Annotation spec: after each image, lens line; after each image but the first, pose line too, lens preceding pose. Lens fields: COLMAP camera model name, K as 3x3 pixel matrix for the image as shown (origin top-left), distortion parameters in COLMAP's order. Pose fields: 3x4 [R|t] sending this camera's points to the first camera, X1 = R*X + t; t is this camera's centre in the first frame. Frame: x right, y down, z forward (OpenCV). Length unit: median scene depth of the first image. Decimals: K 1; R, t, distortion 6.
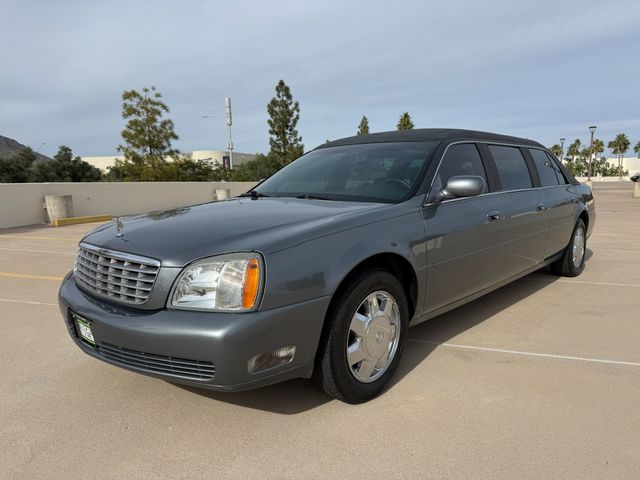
lens RADIAL K [[451.3, 0, 322.5], [0, 451.3, 245.9], [0, 0, 1]] dist [0.035589, -0.044802]
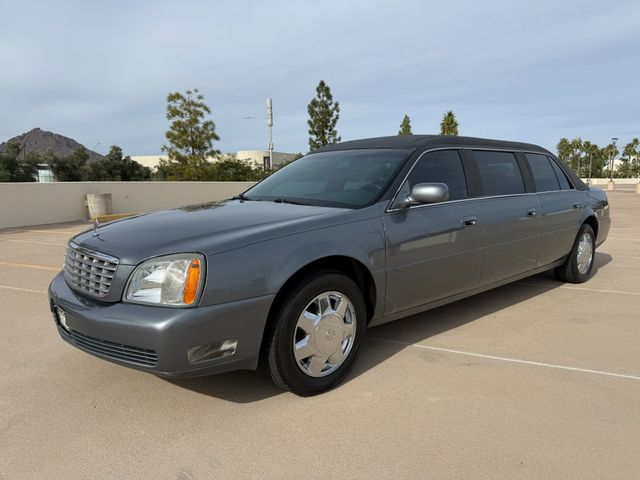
lens RADIAL K [[448.1, 0, 322.1], [0, 448.1, 246.3], [0, 0, 1]] dist [0.074448, -0.104802]
pose [[0.995611, 0.020365, -0.091344, 0.015171], [-0.020125, 0.999791, 0.003551, -0.000755], [0.091397, -0.001697, 0.995813, -0.004131]]
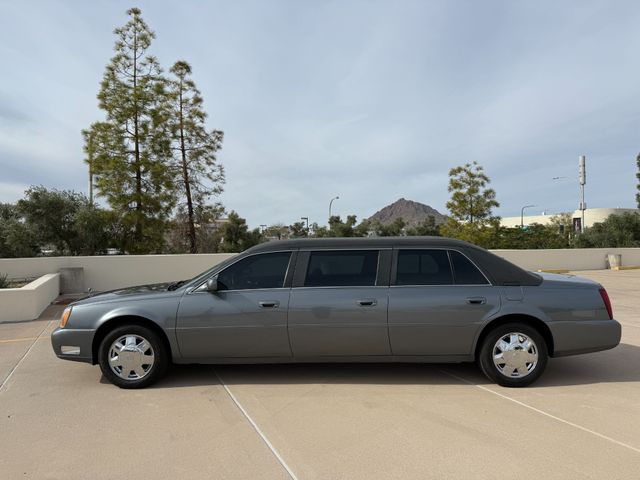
lens RADIAL K [[448.1, 0, 322.1], [0, 448.1, 246.3], [0, 0, 1]] dist [0.074448, -0.104802]
pose [[0.681419, 0.012725, -0.731783, 0.171725], [-0.105988, 0.991025, -0.081461, -0.017073], [0.724179, 0.133070, 0.676652, 0.014802]]
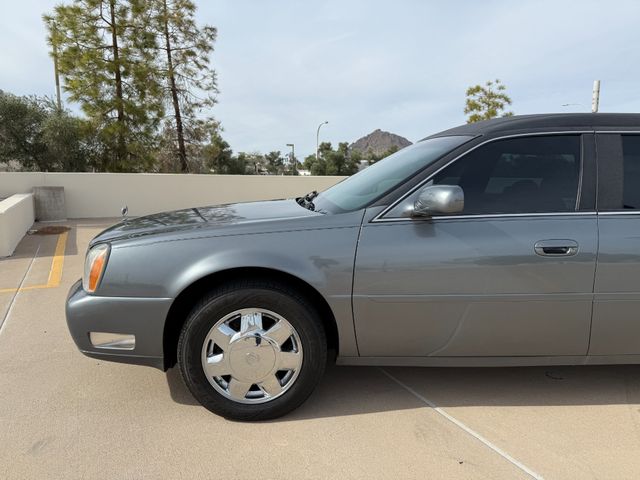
lens RADIAL K [[451.3, 0, 322.5], [0, 451.3, 245.9], [0, 0, 1]] dist [0.035589, -0.044802]
pose [[0.723072, 0.127736, -0.678860, 0.064124], [-0.118386, 0.991129, 0.060398, -0.007462], [0.680553, 0.036695, 0.731780, 0.033375]]
